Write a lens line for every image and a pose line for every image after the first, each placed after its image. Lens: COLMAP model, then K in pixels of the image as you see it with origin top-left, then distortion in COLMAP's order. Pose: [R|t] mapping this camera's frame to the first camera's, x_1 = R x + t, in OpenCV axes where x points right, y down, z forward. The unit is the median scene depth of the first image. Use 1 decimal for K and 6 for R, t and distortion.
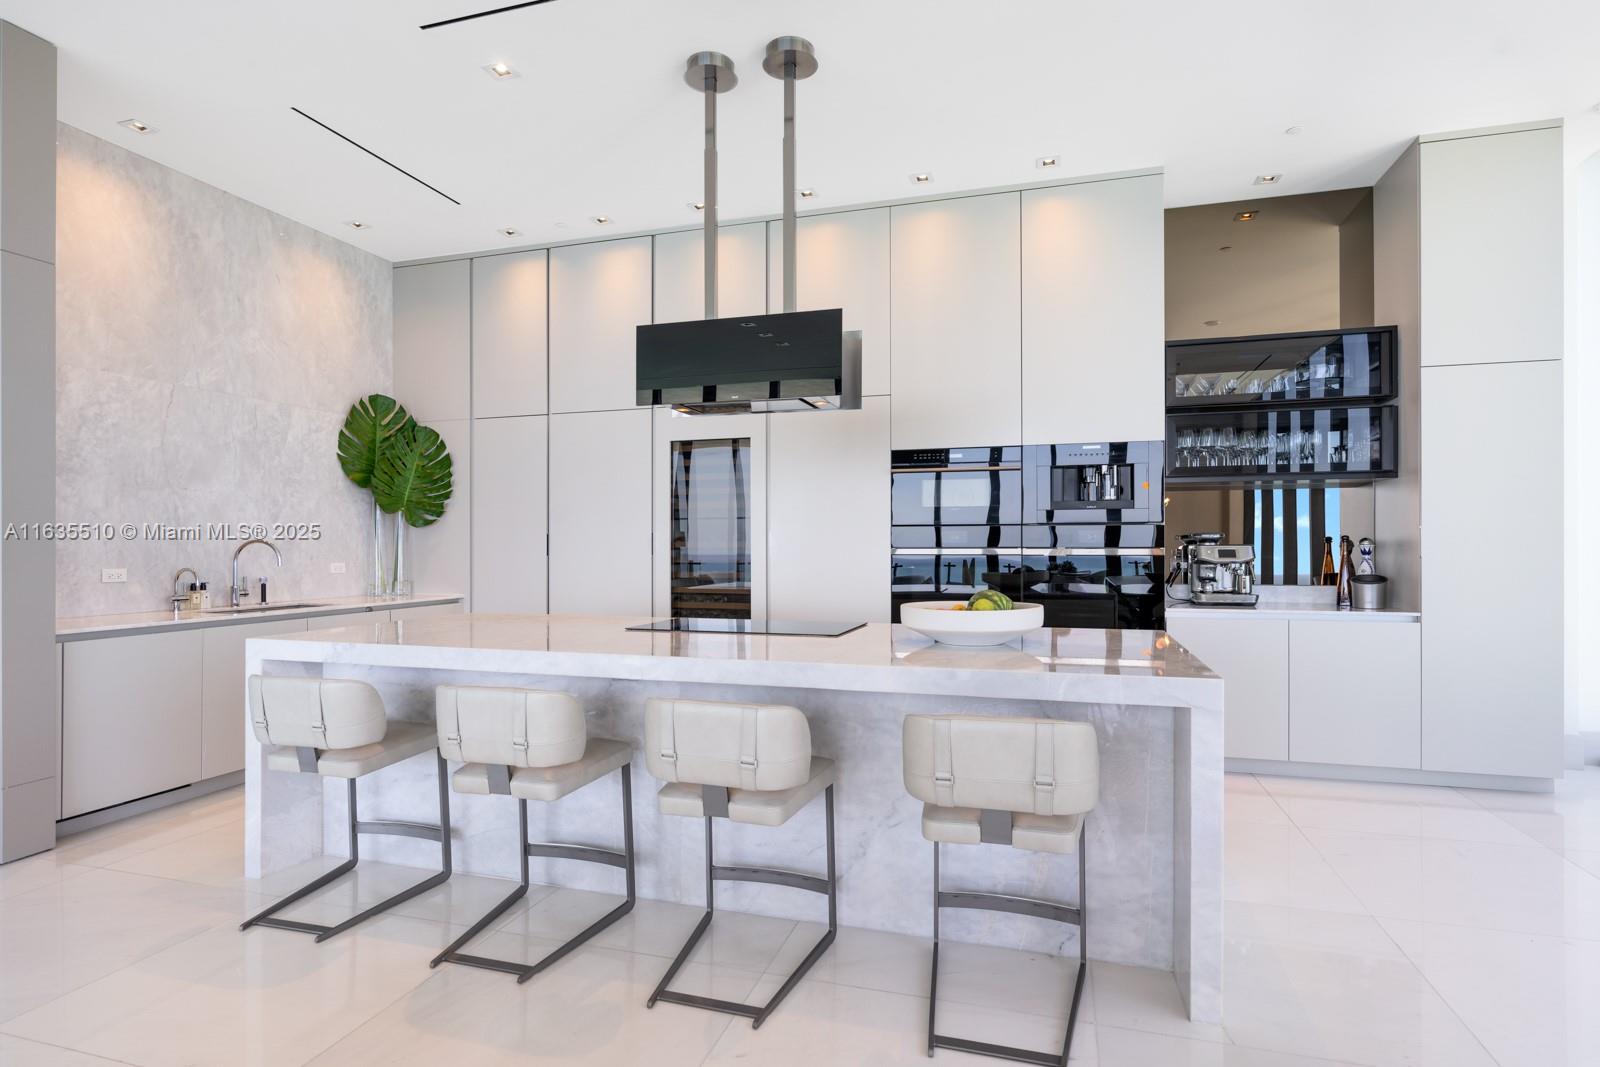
lens RADIAL K [[828.2, 0, 804.7], [0, 828.2, 541.9], [0, 0, 1]] dist [-0.002613, 0.000923]
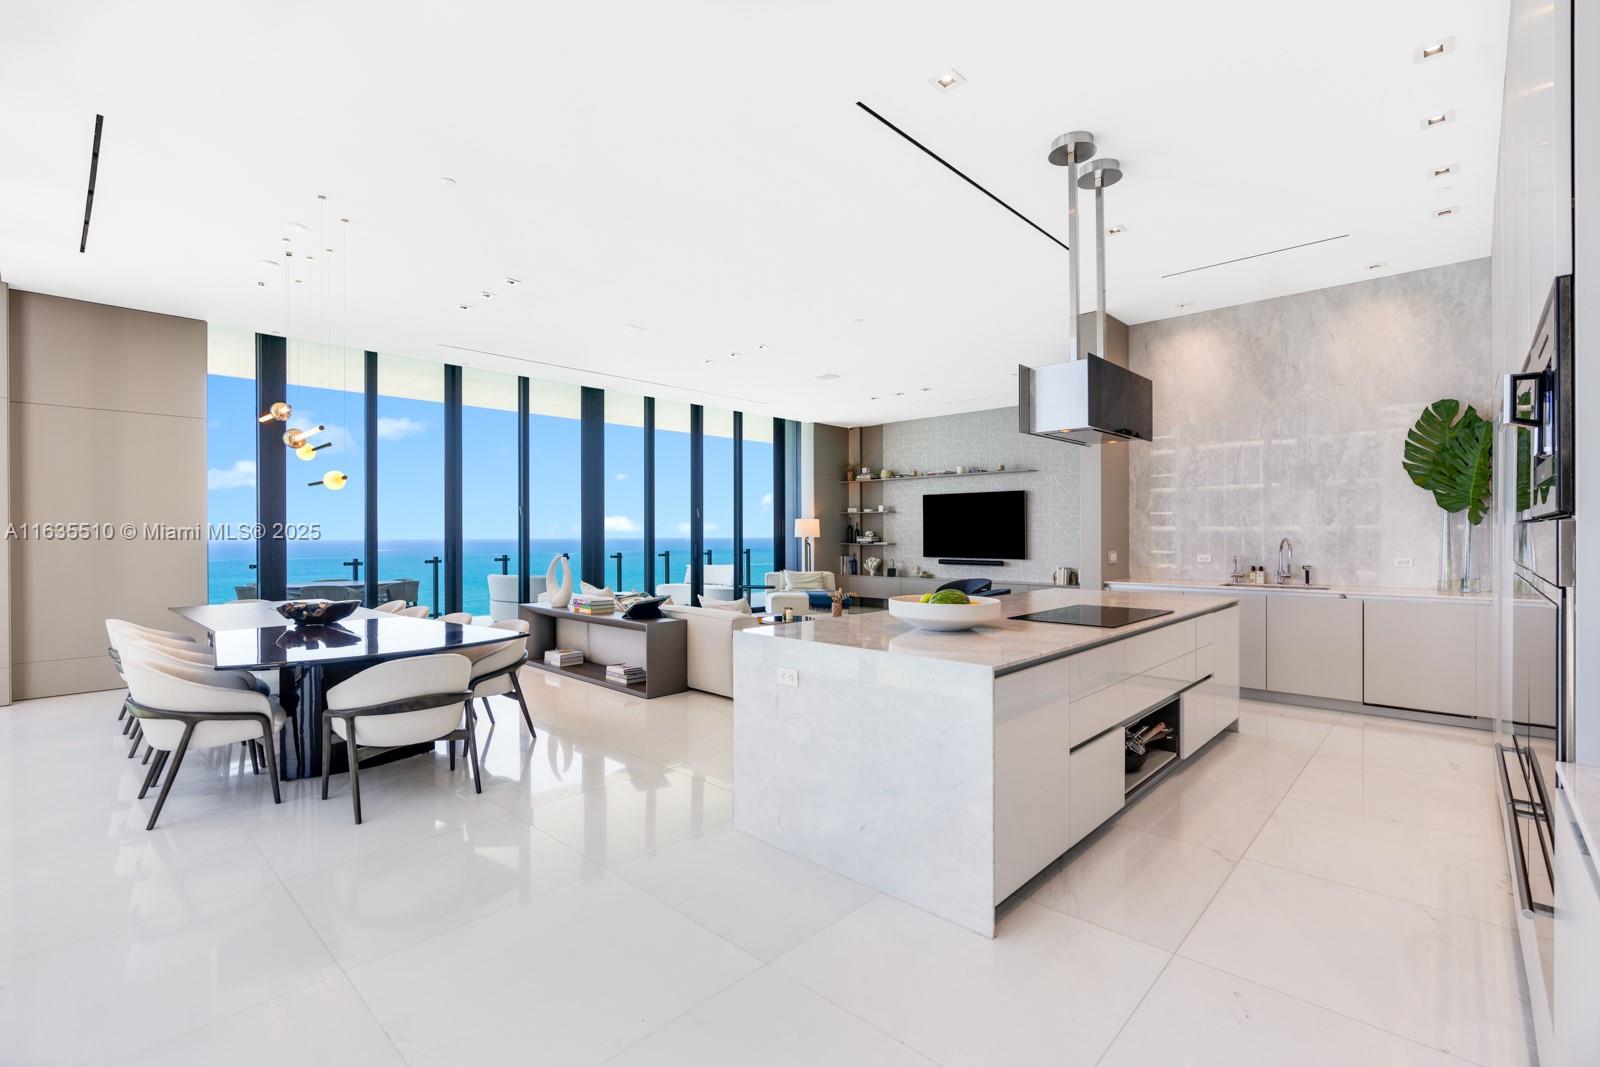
lens RADIAL K [[720.2, 0, 800.8], [0, 720.2, 535.0], [0, 0, 1]] dist [-0.011782, 0.003518]
pose [[-0.443717, 0.005964, -0.896147, 0.786500], [0.006574, 0.999973, 0.003400, -0.017074], [0.896143, -0.004382, -0.443744, 0.791713]]
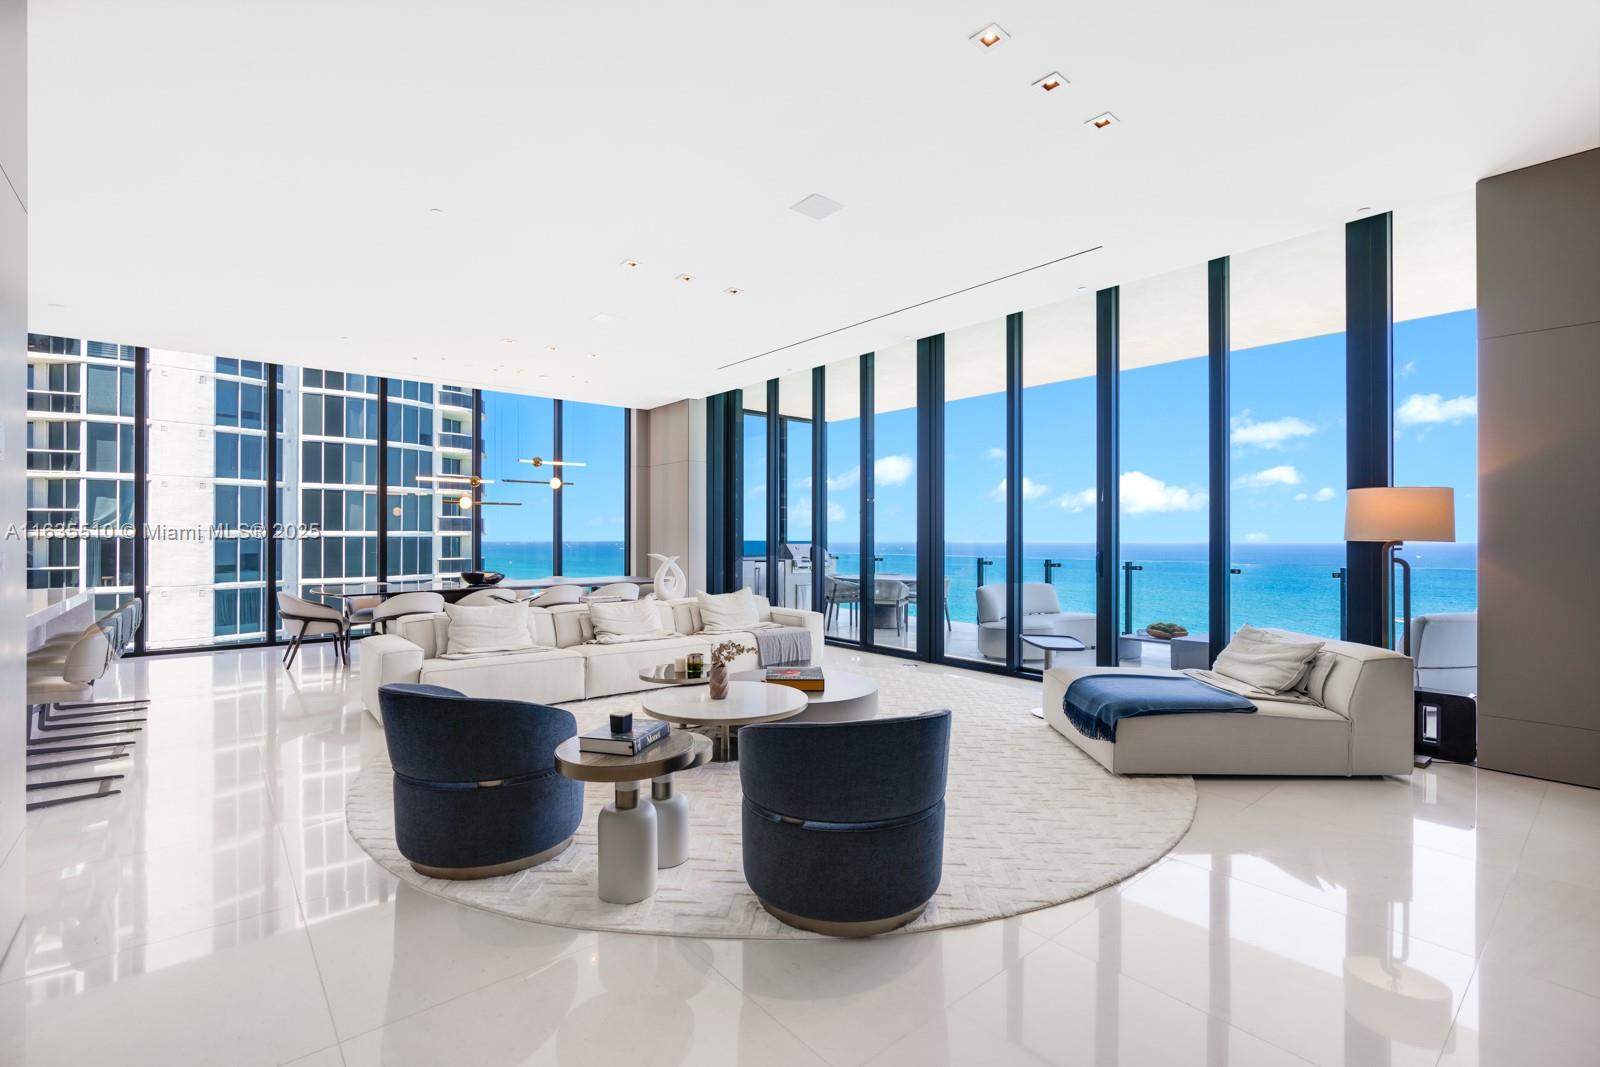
lens RADIAL K [[742.4, 0, 813.6], [0, 742.4, 536.1], [0, 0, 1]] dist [-0.000178, 0.000419]
pose [[-0.837772, 0.002946, 0.546012, -1.431061], [0.001397, 0.999994, -0.003252, -0.008570], [-0.546018, -0.001962, -0.837771, 0.812398]]
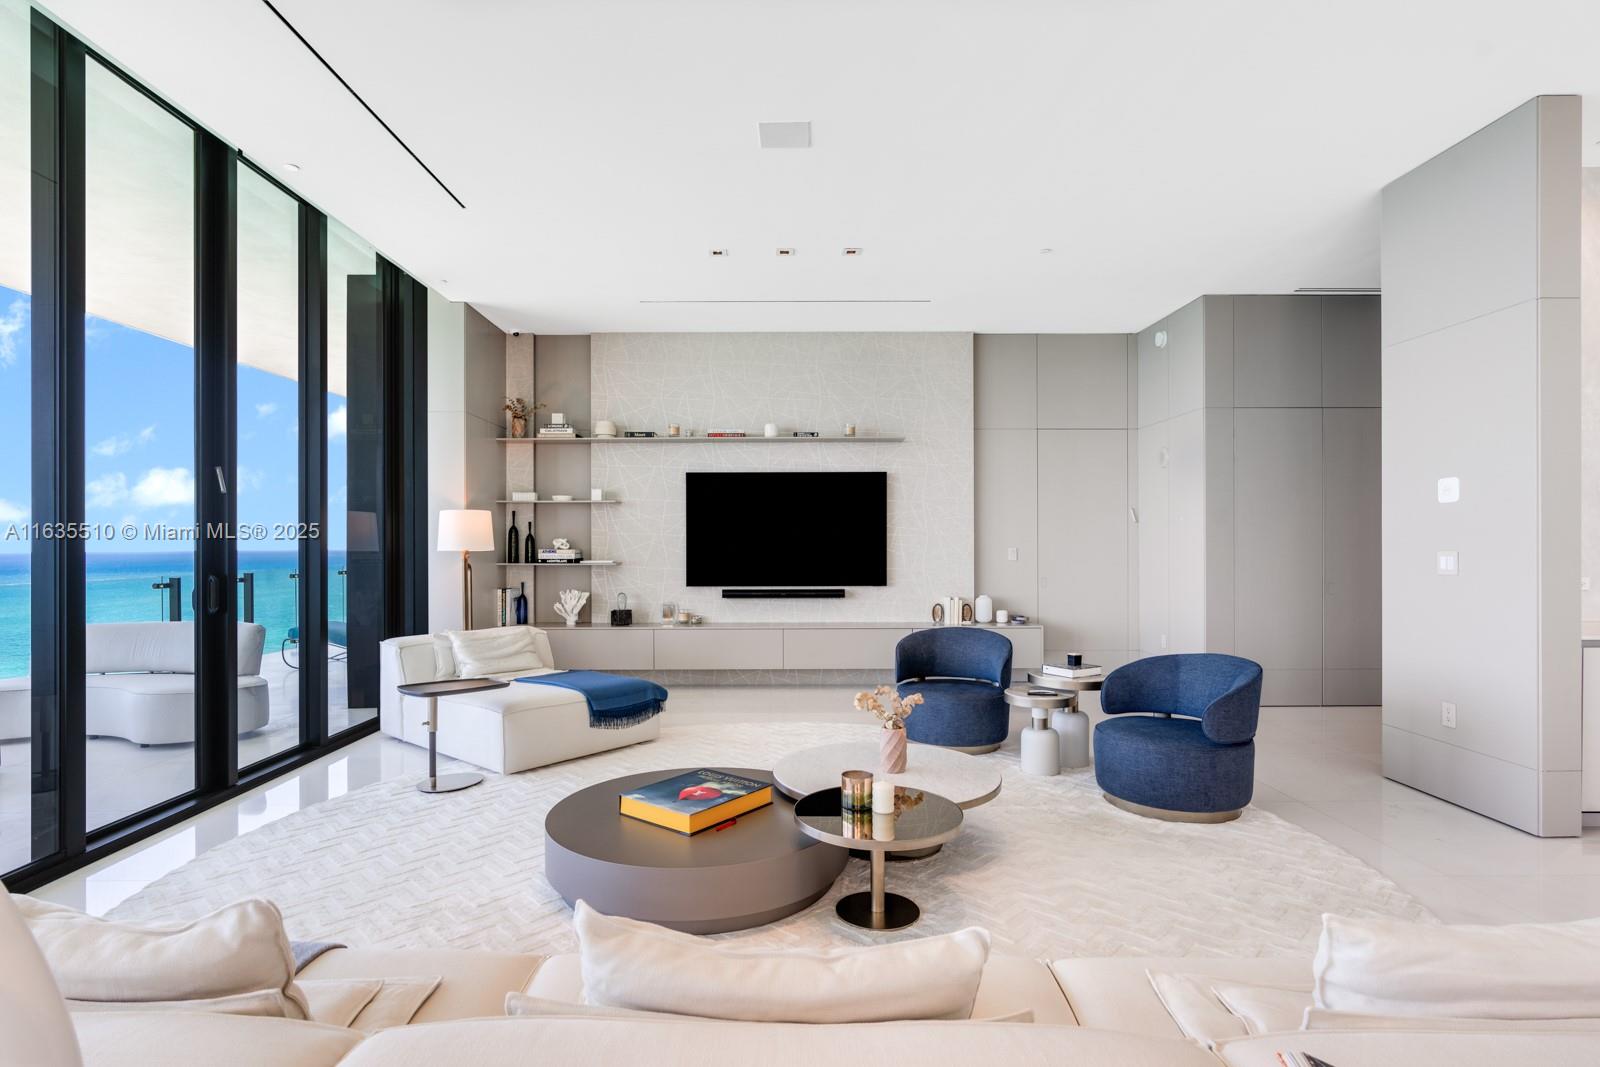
lens RADIAL K [[793.8, 0, 787.8], [0, 793.8, 542.1], [0, 0, 1]] dist [-0.002995, -0.000045]
pose [[0.292743, 0.000806, -0.956191, -0.159035], [0.004457, 0.999988, 0.002208, -0.015673], [0.956181, -0.004908, 0.292736, -0.199031]]
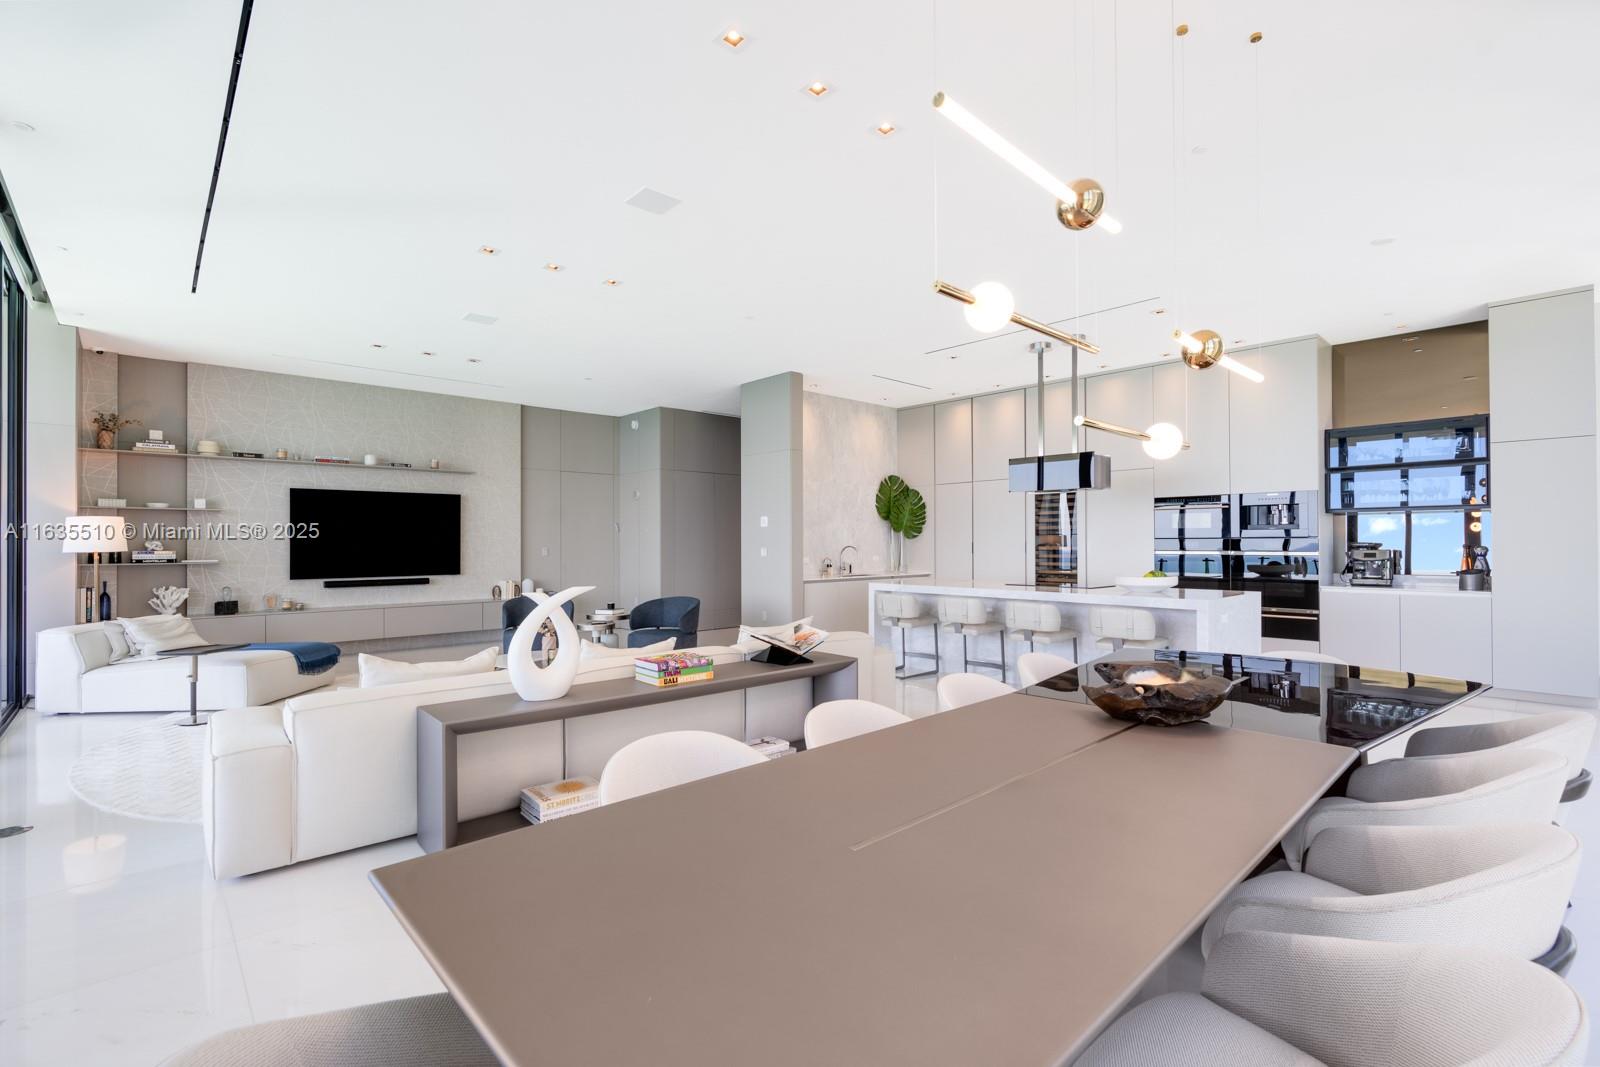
lens RADIAL K [[720.2, 0, 806.8], [0, 720.2, 533.9], [0, 0, 1]] dist [-0.011782, 0.003518]
pose [[0.865848, -0.006787, -0.500261, 0.239273], [0.003055, 0.999961, -0.008278, -0.019402], [0.500298, 0.005639, 0.865835, -0.793301]]
